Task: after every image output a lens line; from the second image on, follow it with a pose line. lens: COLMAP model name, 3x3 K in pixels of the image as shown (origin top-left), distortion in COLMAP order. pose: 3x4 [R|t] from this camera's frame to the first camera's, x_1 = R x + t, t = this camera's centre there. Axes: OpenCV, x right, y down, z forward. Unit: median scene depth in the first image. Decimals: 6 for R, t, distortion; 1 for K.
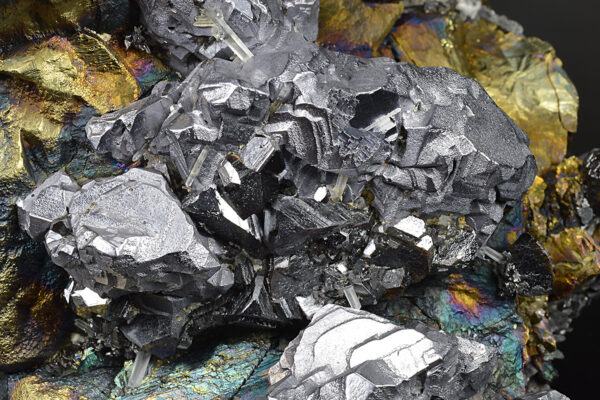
lens RADIAL K [[1667.4, 0, 298.1], [0, 1667.4, 200.1], [0, 0, 1]] dist [-0.042957, 0.000000]
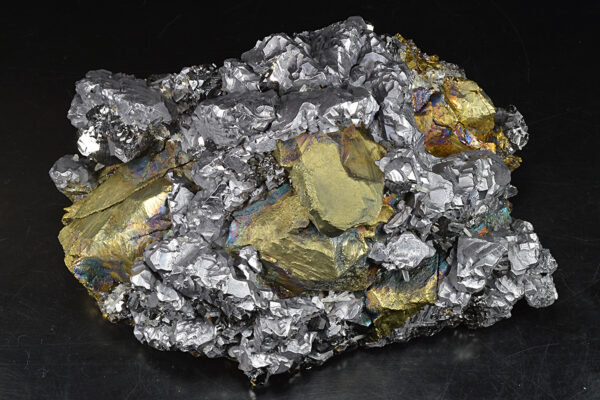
lens RADIAL K [[1667.4, 0, 301.8], [0, 1667.4, 200.0], [0, 0, 1]] dist [-0.042957, 0.000000]
pose [[0.897932, -0.403029, 0.176876, -0.765613], [0.233318, 0.776629, 0.585158, -1.867522], [-0.373203, -0.484164, 0.791394, -1.300321]]
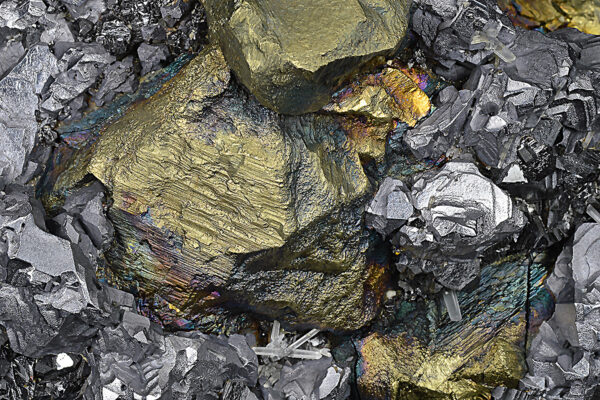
lens RADIAL K [[1667.4, 0, 301.5], [0, 1667.4, 198.4], [0, 0, 1]] dist [-0.042957, 0.000000]
pose [[0.913555, -0.246975, 0.323141, -0.615542], [0.188670, 0.961199, 0.201248, -0.268707], [-0.360306, -0.122884, 0.924705, -0.154292]]
